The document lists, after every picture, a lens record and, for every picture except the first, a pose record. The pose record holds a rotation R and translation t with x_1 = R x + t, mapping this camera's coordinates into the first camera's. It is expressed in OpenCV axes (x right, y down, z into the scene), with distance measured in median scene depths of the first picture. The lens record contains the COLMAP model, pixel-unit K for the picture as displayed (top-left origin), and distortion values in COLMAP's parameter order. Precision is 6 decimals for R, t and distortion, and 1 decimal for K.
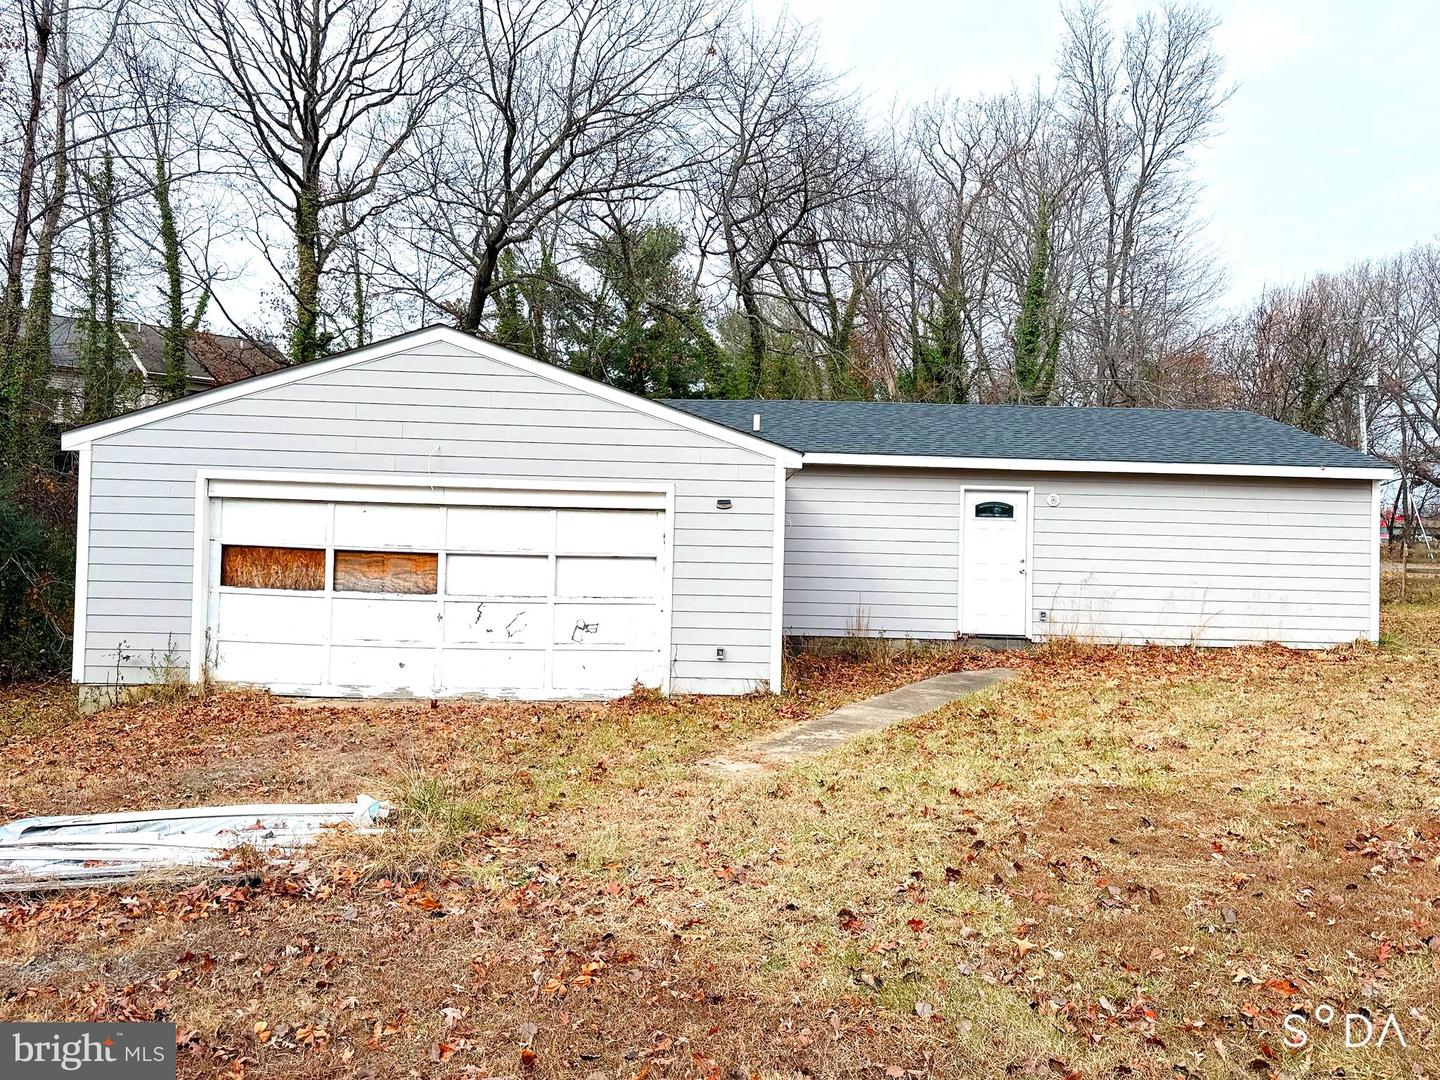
lens RADIAL K [[1082.7, 0, 721.3], [0, 1082.7, 541.8], [0, 0, 1]] dist [0.001084, 0.000421]
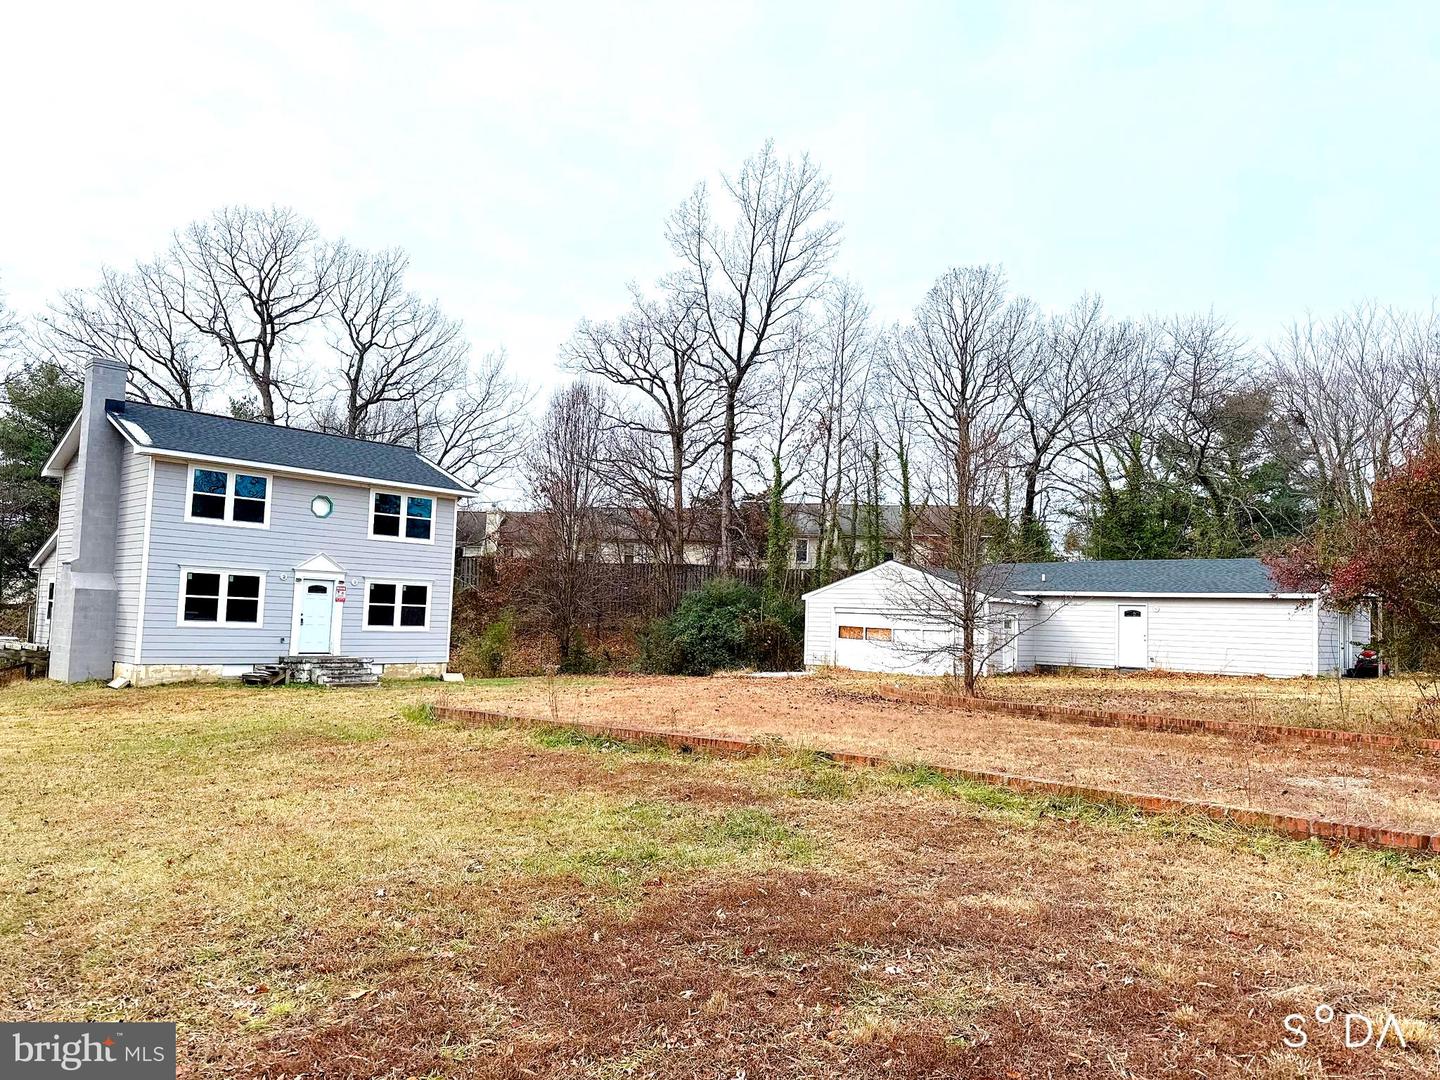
lens RADIAL K [[1010.9, 0, 716.1], [0, 1010.9, 548.4], [0, 0, 1]] dist [-0.048913, -0.002354]
pose [[0.715092, -0.049980, -0.697241, 1.129974], [-0.013868, 0.996230, -0.085635, 0.028204], [0.698893, 0.070906, 0.711703, -1.178315]]
